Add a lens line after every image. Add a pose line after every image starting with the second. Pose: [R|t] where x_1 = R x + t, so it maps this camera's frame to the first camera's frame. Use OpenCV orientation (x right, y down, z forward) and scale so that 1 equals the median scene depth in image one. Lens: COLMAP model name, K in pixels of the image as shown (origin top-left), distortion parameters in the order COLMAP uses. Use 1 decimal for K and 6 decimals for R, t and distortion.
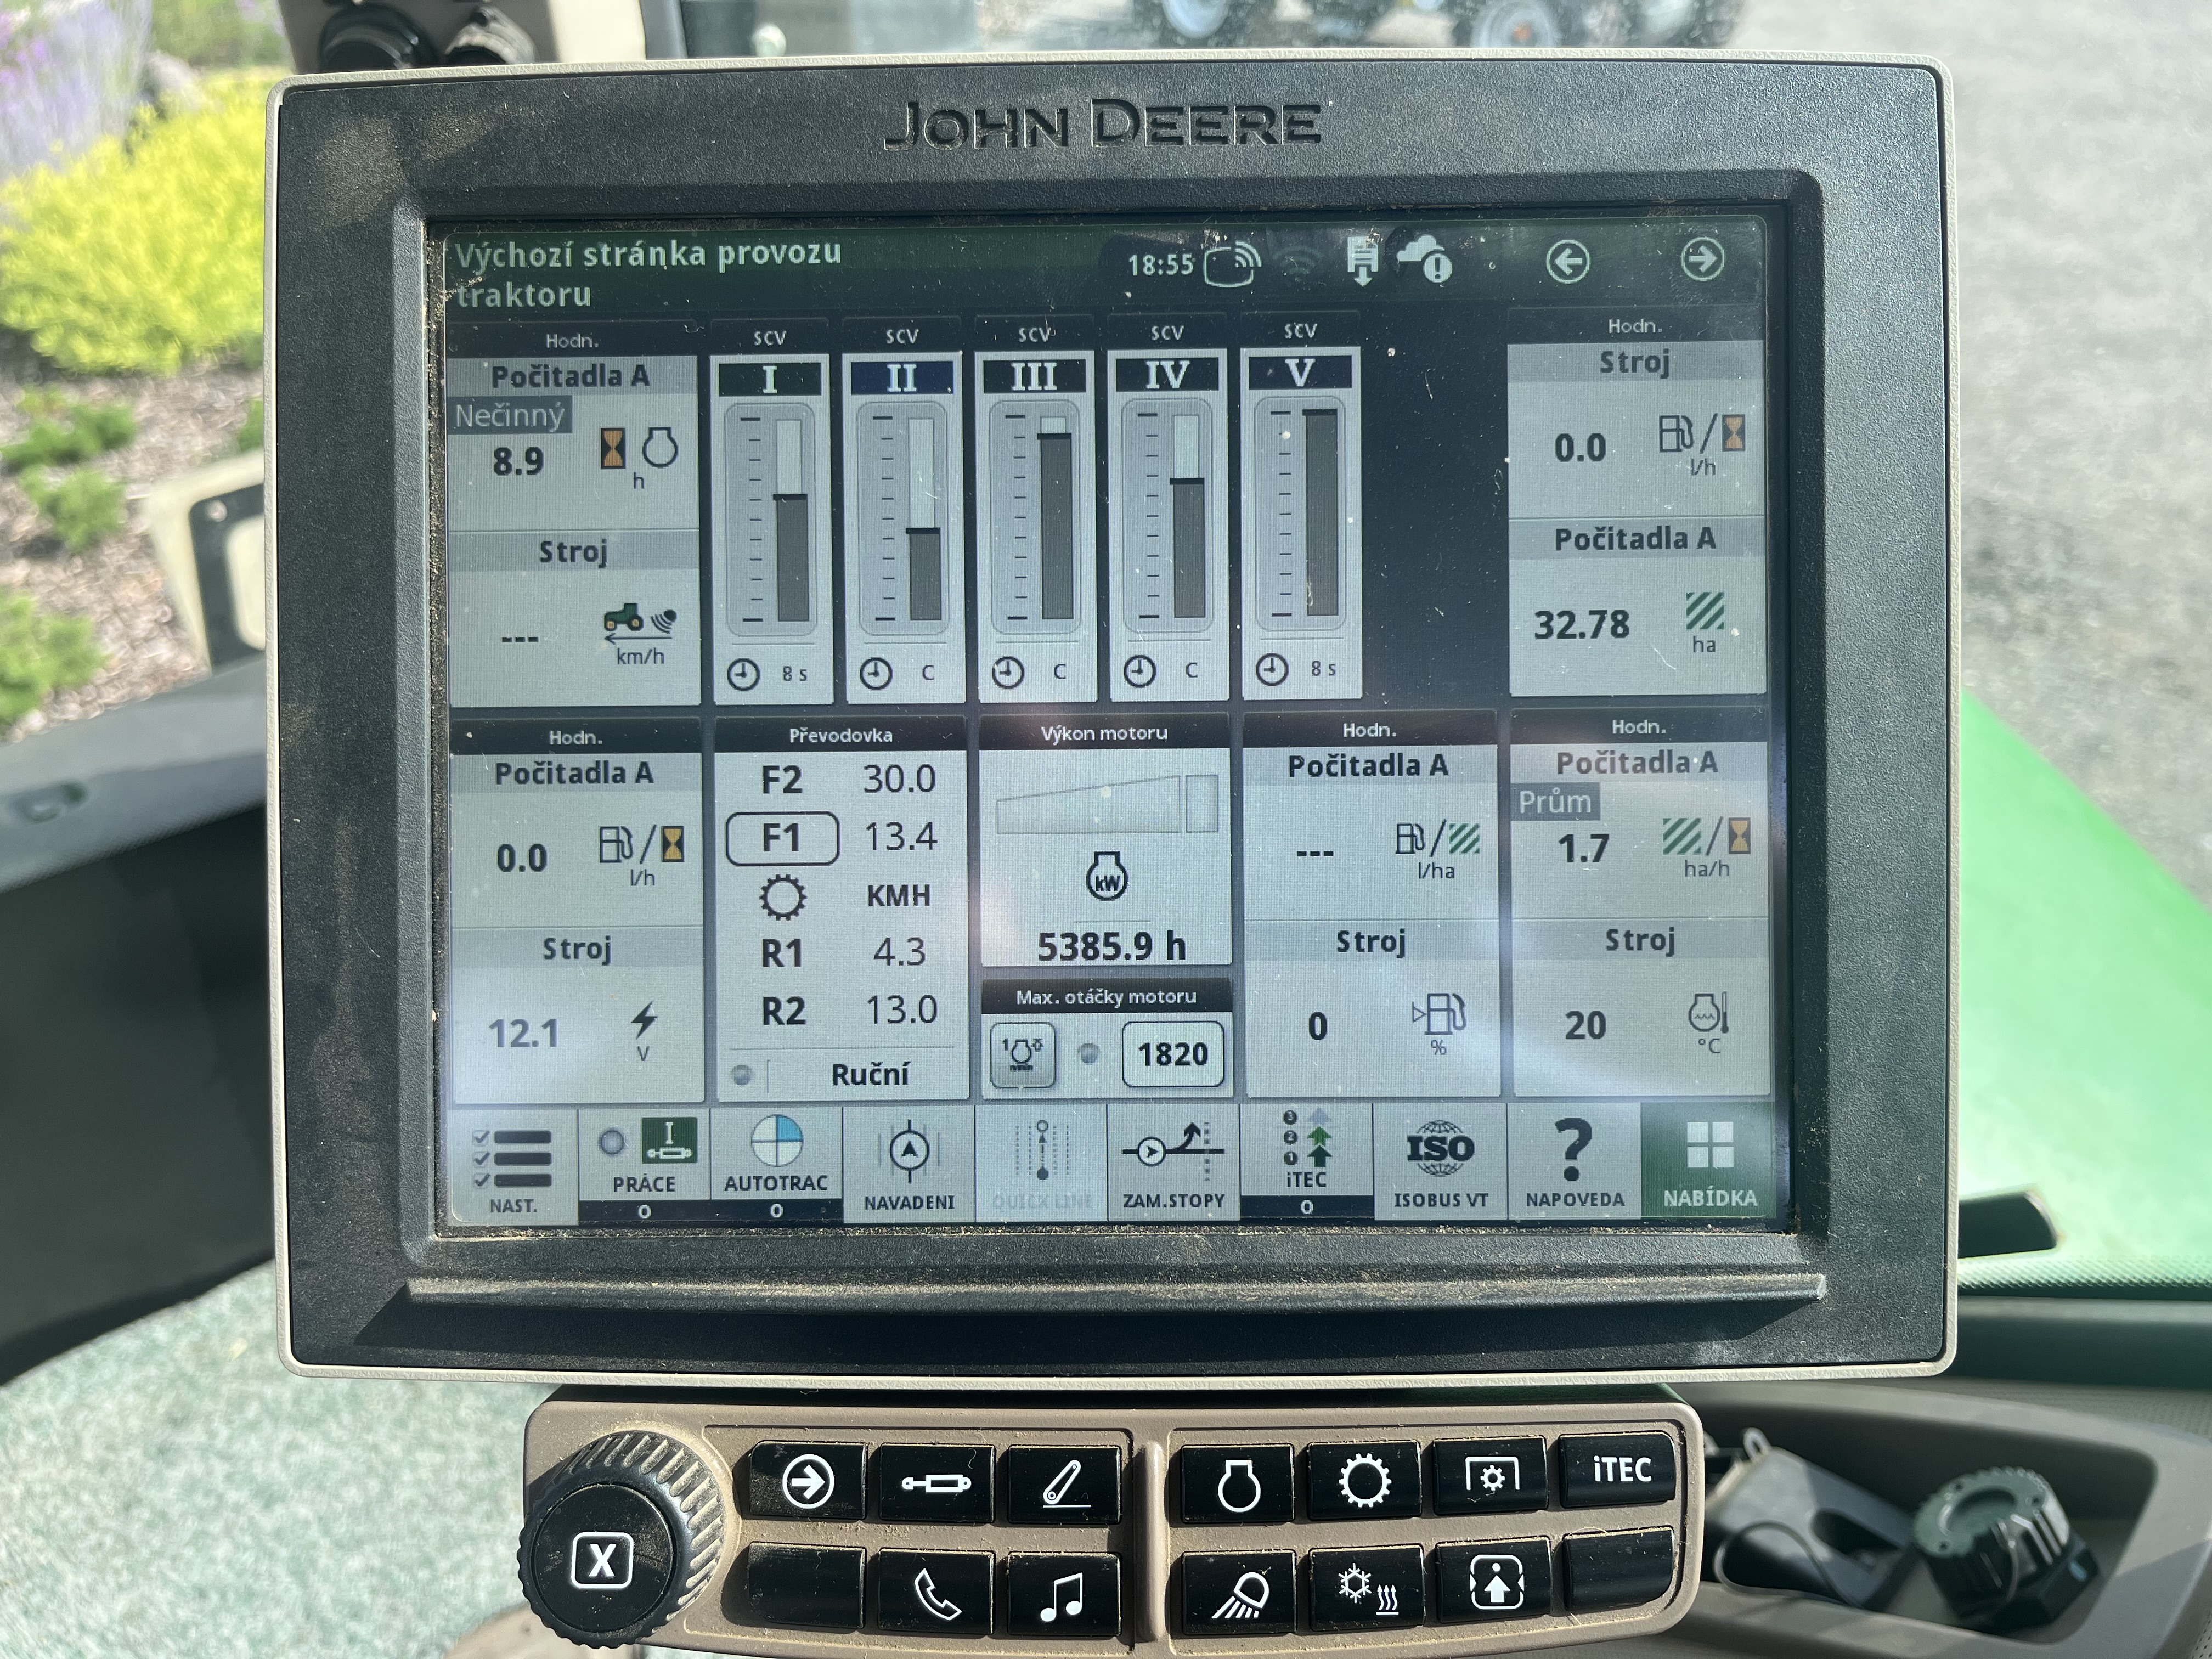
lens RADIAL K [[1626.9, 0, 1104.3], [0, 1626.9, 828.1], [0, 0, 1]] dist [0.007383, -0.014208]
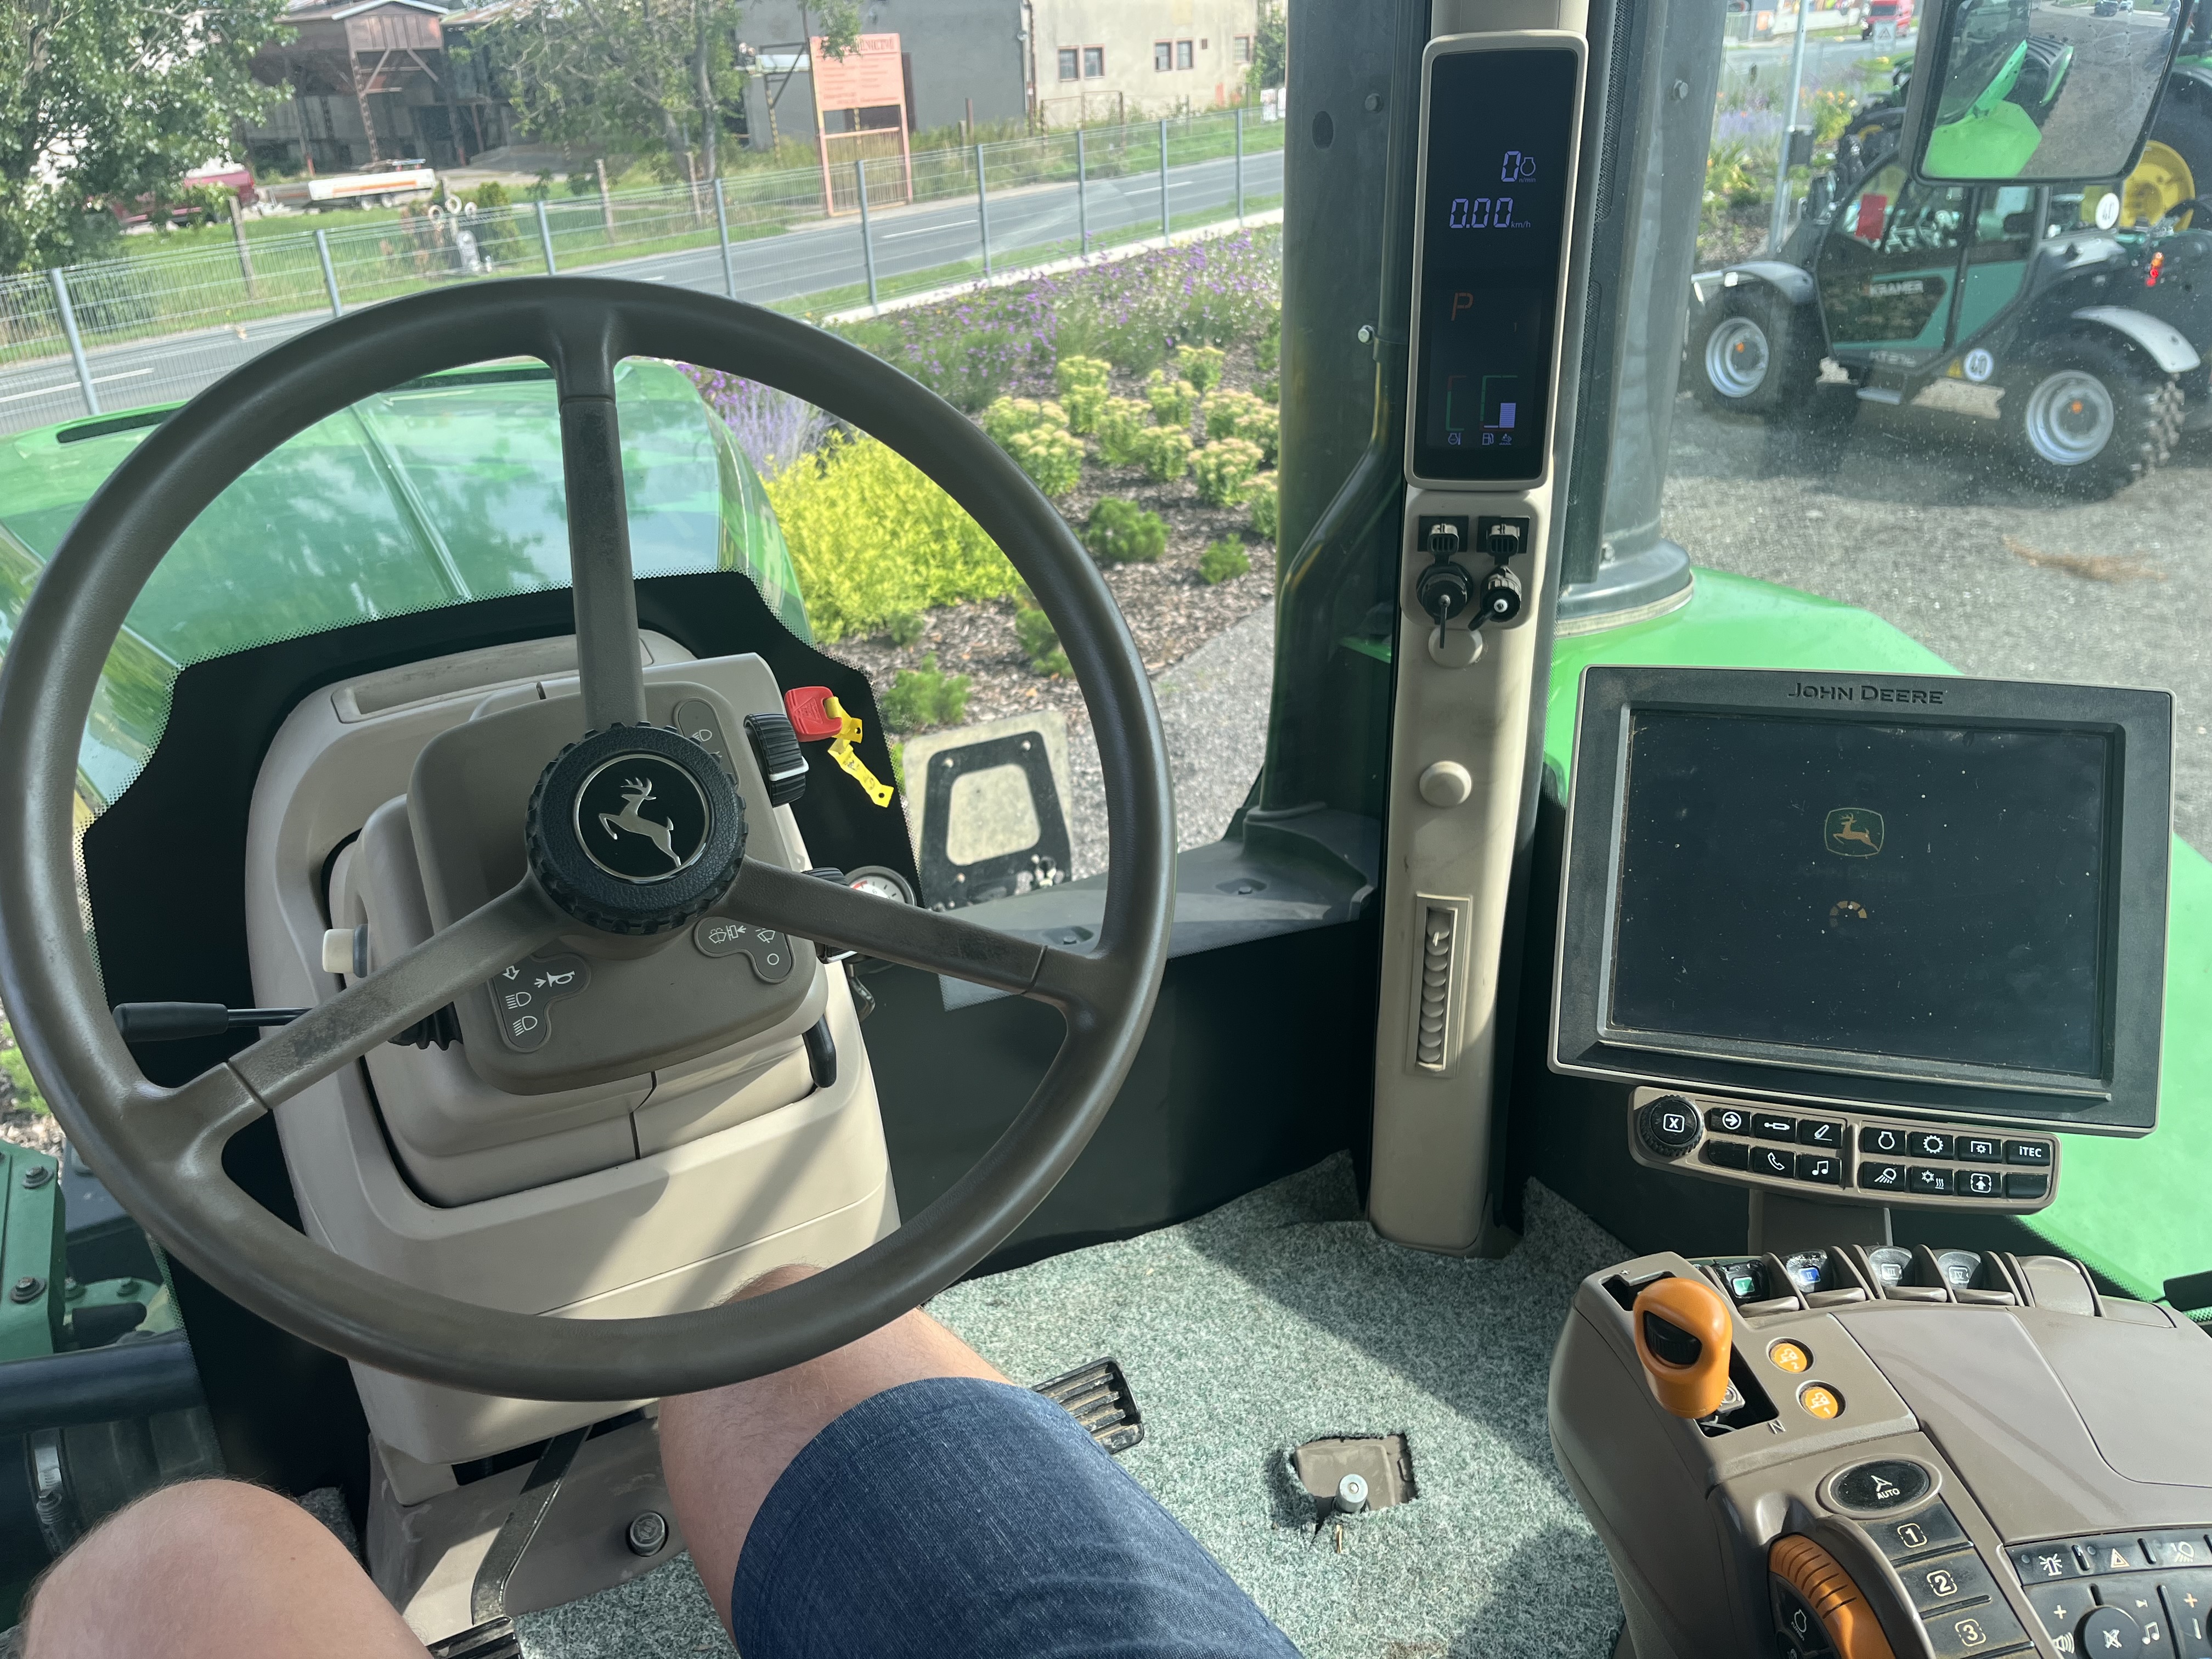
lens RADIAL K [[1626.9, 0, 1107.4], [0, 1626.9, 826.4], [0, 0, 1]] dist [0.007383, -0.014208]
pose [[0.951178, 0.084730, -0.296786, -0.429830], [-0.135460, 0.978623, -0.154749, 0.486786], [0.277329, 0.187396, 0.942322, -2.268960]]
